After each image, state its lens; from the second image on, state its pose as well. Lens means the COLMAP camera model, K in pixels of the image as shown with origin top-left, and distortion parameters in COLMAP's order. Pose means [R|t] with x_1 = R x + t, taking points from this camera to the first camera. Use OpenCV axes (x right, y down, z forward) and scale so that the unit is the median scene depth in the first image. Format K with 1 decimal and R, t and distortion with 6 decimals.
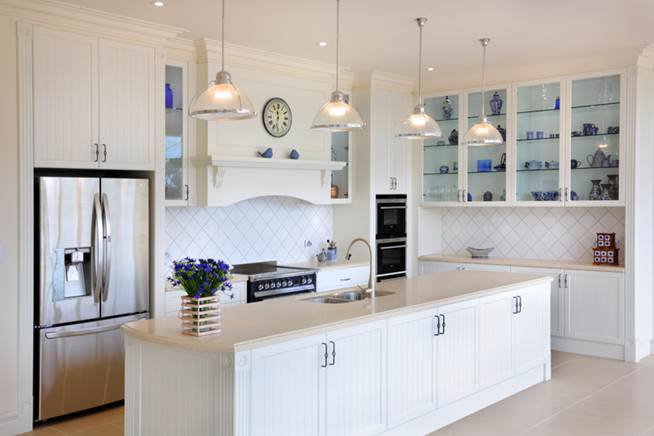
lens RADIAL K [[692.6, 0, 323.5], [0, 692.6, 199.5], [0, 0, 1]] dist [0.028399, 0.000000]
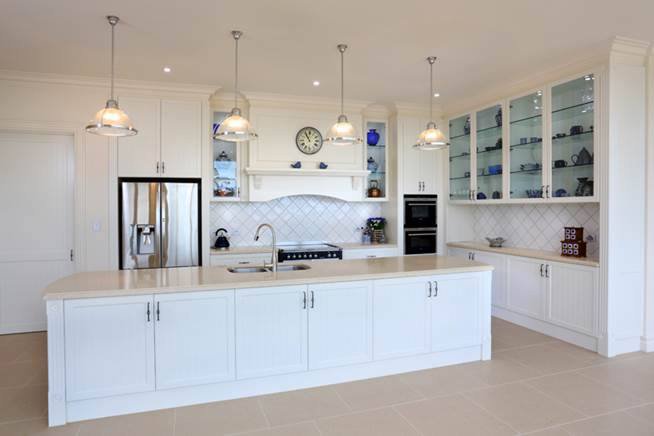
lens RADIAL K [[392.2, 0, 310.1], [0, 392.2, 206.4], [0, 0, 1]] dist [-0.021383, 0.002923]
pose [[0.867359, 0.006024, -0.497646, 0.328134], [-0.004212, 0.999980, 0.004763, 0.014267], [0.497665, -0.002035, 0.867367, 0.281934]]
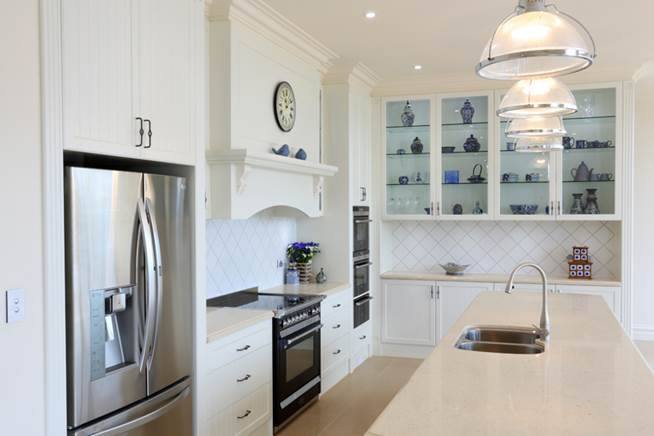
lens RADIAL K [[633.1, 0, 330.7], [0, 633.1, 218.1], [0, 0, 1]] dist [-0.005206, 0.000000]
pose [[0.922497, 0.003663, 0.385988, -0.285355], [-0.006670, 0.999957, 0.006452, 0.003364], [-0.385948, -0.008527, 0.922481, 0.303168]]
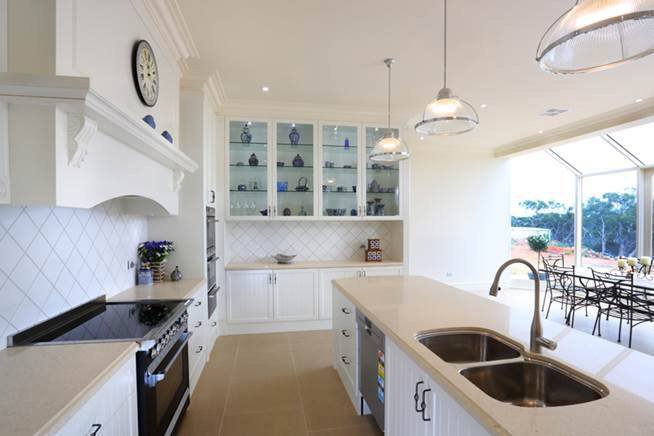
lens RADIAL K [[328.4, 0, 328.0], [0, 328.4, 227.2], [0, 0, 1]] dist [-0.049478, 0.001319]
pose [[0.616719, -0.004861, 0.787168, -0.188496], [-0.004386, 0.999944, 0.009611, 0.017939], [-0.787171, -0.009380, 0.616663, 0.660089]]
